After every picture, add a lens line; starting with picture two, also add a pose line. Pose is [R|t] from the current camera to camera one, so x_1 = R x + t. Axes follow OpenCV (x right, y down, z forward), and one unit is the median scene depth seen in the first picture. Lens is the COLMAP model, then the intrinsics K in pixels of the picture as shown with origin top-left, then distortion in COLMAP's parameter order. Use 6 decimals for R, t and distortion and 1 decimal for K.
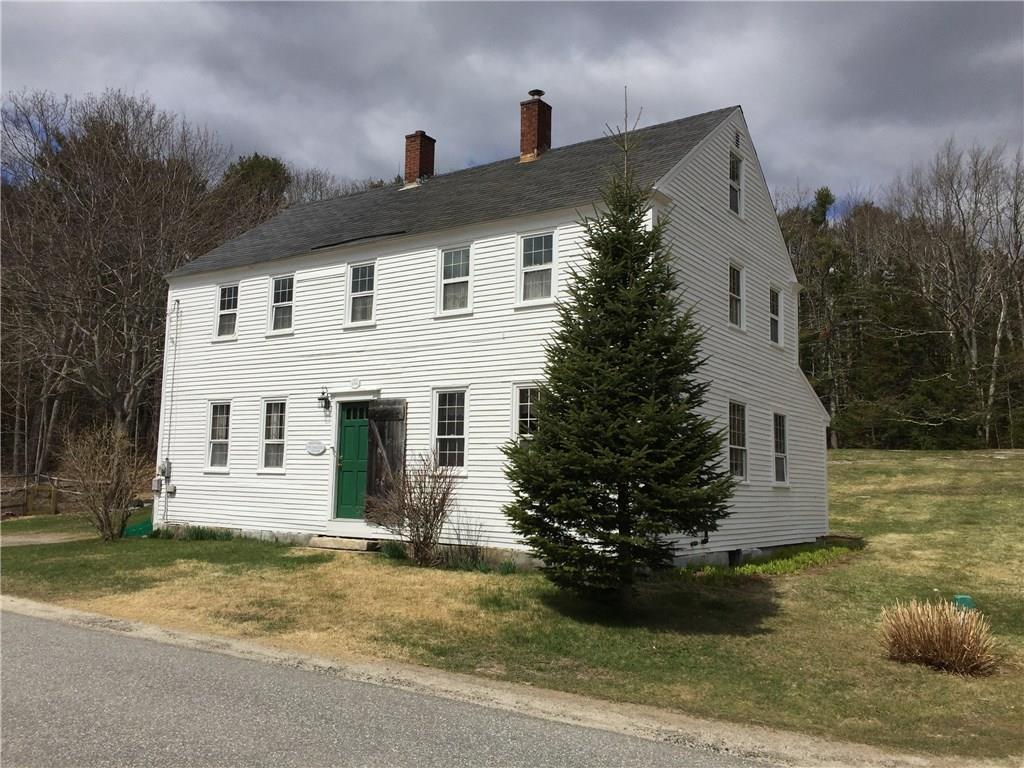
lens RADIAL K [[880.0, 0, 527.3], [0, 880.0, 385.7], [0, 0, 1]] dist [0.041747, -0.039032]
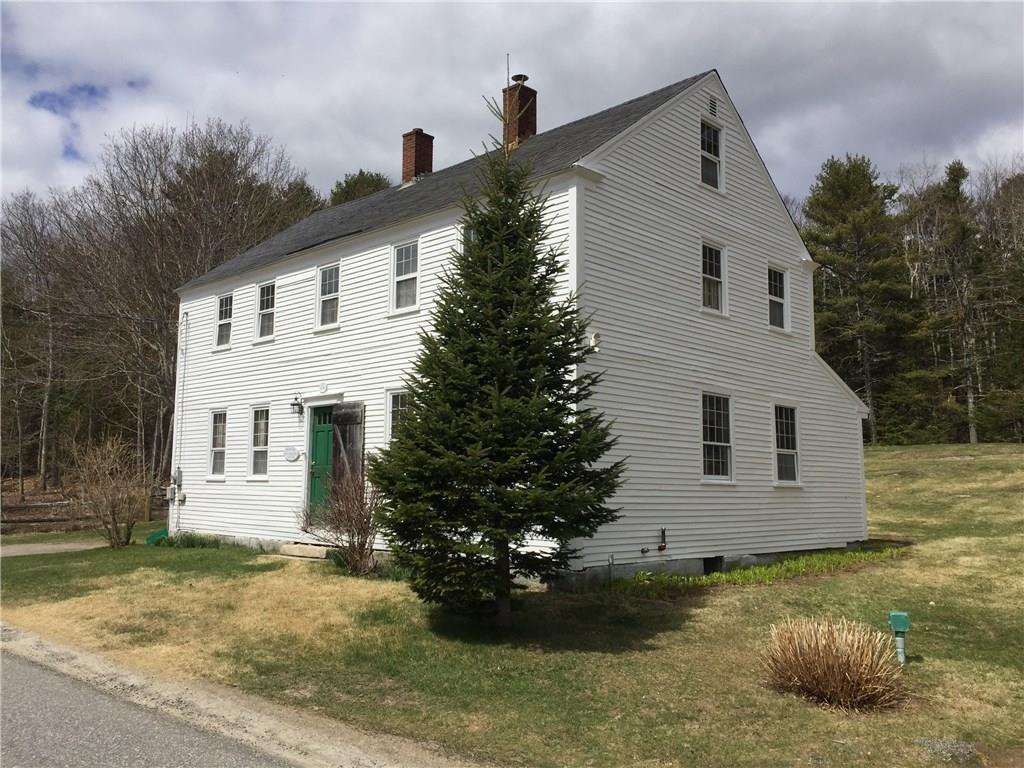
lens RADIAL K [[880.0, 0, 520.1], [0, 880.0, 384.2], [0, 0, 1]] dist [0.041747, -0.039032]
pose [[0.985194, -0.033933, -0.168052, 0.173836], [0.033019, 0.999421, -0.008230, 0.008216], [0.168234, 0.002559, 0.985744, 0.062879]]
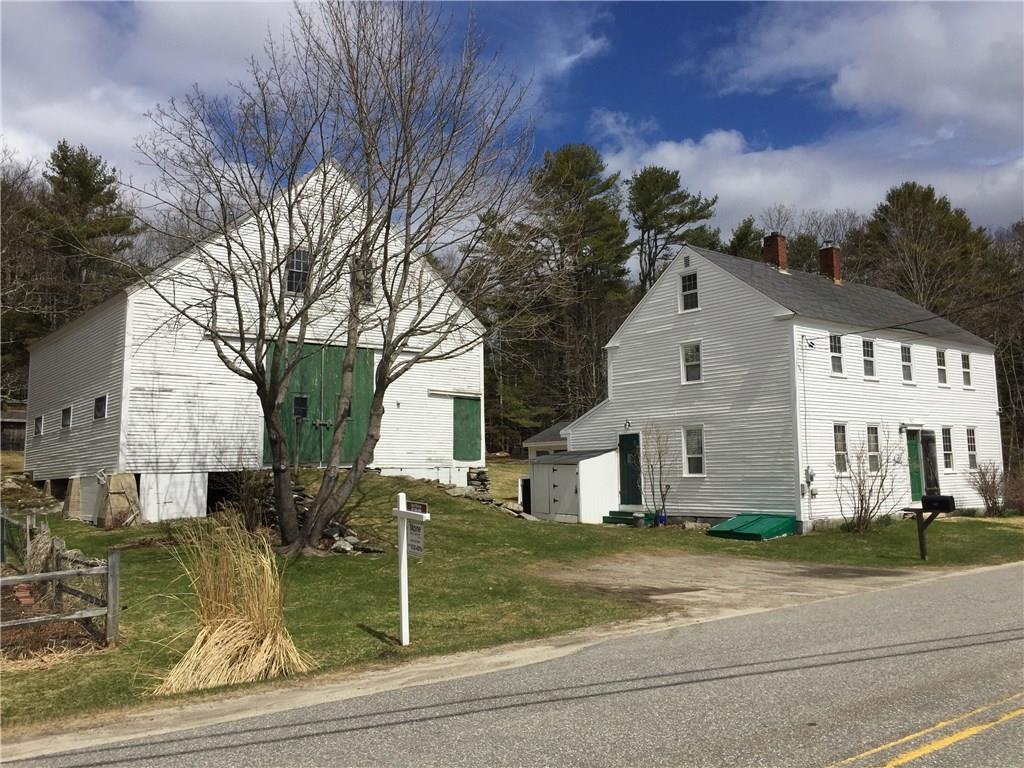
lens RADIAL K [[880.0, 0, 511.0], [0, 880.0, 385.3], [0, 0, 1]] dist [0.041747, -0.039032]
pose [[0.297269, 0.070231, 0.952207, -1.858596], [-0.076118, 0.995860, -0.049688, 0.069124], [-0.951755, -0.057710, 0.301385, 1.135033]]
